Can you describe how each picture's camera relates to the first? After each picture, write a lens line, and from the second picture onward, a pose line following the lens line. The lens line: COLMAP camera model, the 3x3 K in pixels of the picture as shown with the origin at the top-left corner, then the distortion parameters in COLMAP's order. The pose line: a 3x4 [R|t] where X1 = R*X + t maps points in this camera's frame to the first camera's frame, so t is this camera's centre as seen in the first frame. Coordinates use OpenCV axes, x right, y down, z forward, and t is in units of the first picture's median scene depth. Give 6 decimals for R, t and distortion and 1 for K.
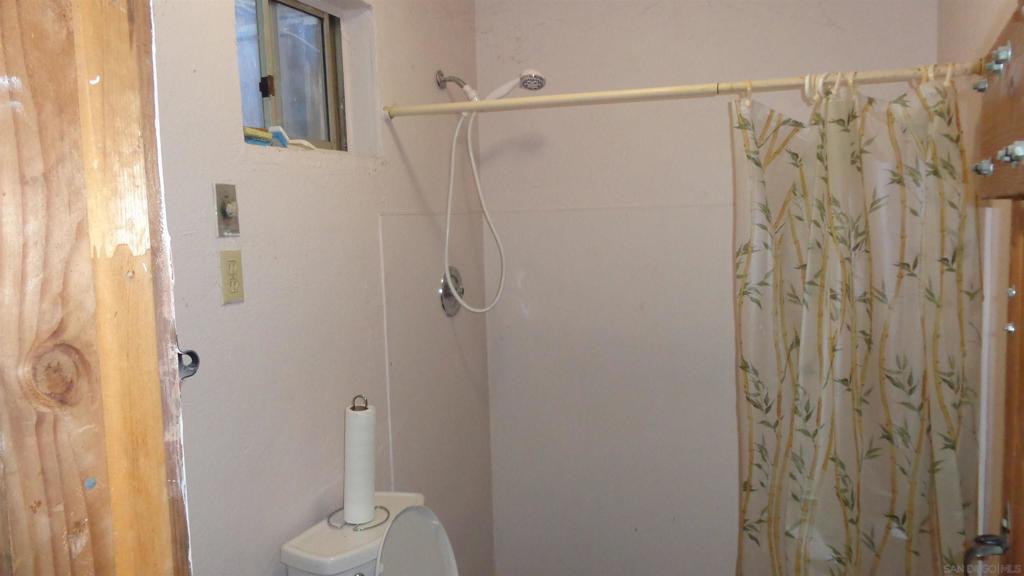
lens RADIAL K [[764.4, 0, 514.7], [0, 764.4, 285.7], [0, 0, 1]] dist [0.000350, -0.010314]
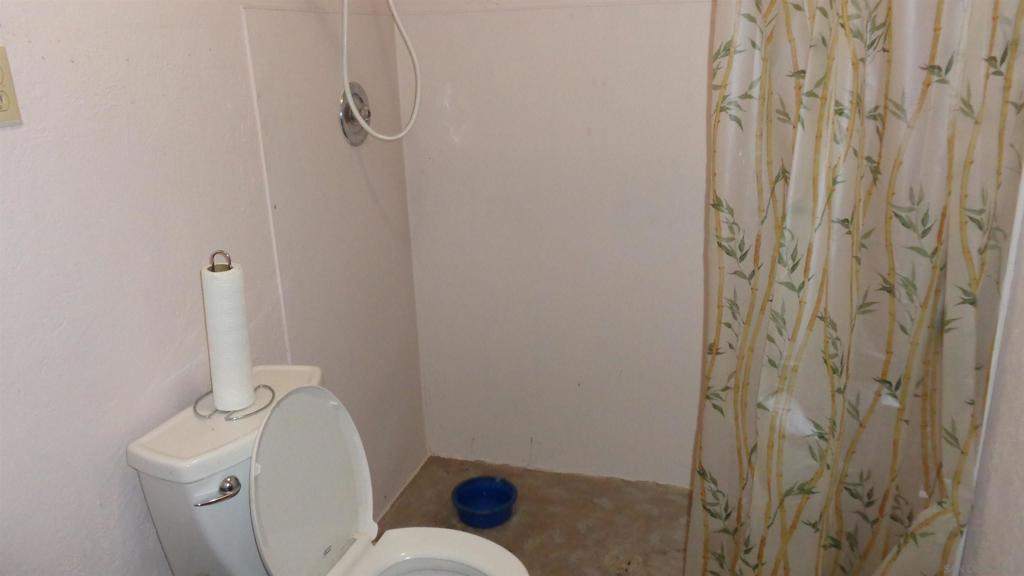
lens RADIAL K [[764.4, 0, 514.7], [0, 764.4, 285.7], [0, 0, 1]] dist [0.000350, -0.010314]
pose [[0.997346, -0.023753, 0.068821, 0.036714], [0.008353, 0.976371, 0.215938, 0.016031], [-0.072323, -0.214790, 0.973979, 0.237118]]
